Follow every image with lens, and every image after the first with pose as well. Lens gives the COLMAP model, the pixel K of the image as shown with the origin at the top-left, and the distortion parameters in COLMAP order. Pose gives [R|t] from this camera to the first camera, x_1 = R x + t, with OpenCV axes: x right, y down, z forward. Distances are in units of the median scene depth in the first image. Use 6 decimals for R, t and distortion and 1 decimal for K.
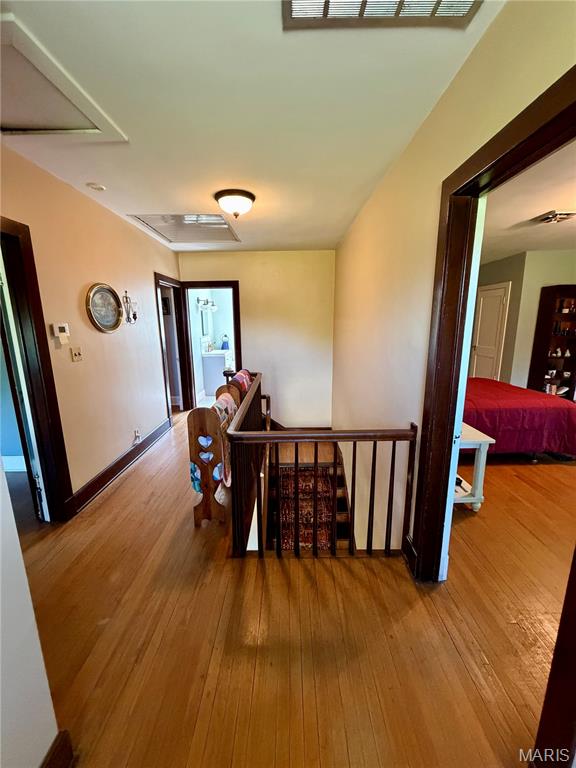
lens RADIAL K [[305.3, 0, 286.9], [0, 305.3, 381.7], [0, 0, 1]] dist [-0.000793, 0.000341]
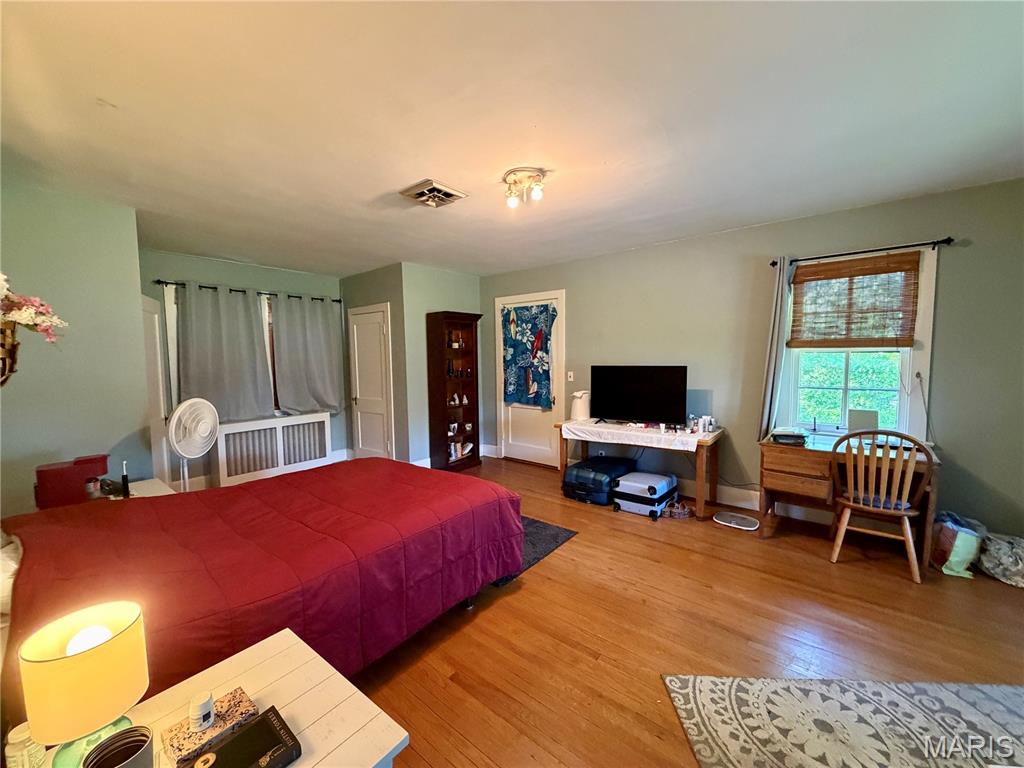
lens RADIAL K [[407.0, 0, 509.5], [0, 407.0, 385.0], [0, 0, 1]] dist [-0.000793, 0.000341]
pose [[0.627485, -0.054186, 0.776741, 0.197055], [0.160052, 0.985249, -0.060565, -0.050281], [-0.762001, 0.162322, 0.626902, 0.268199]]
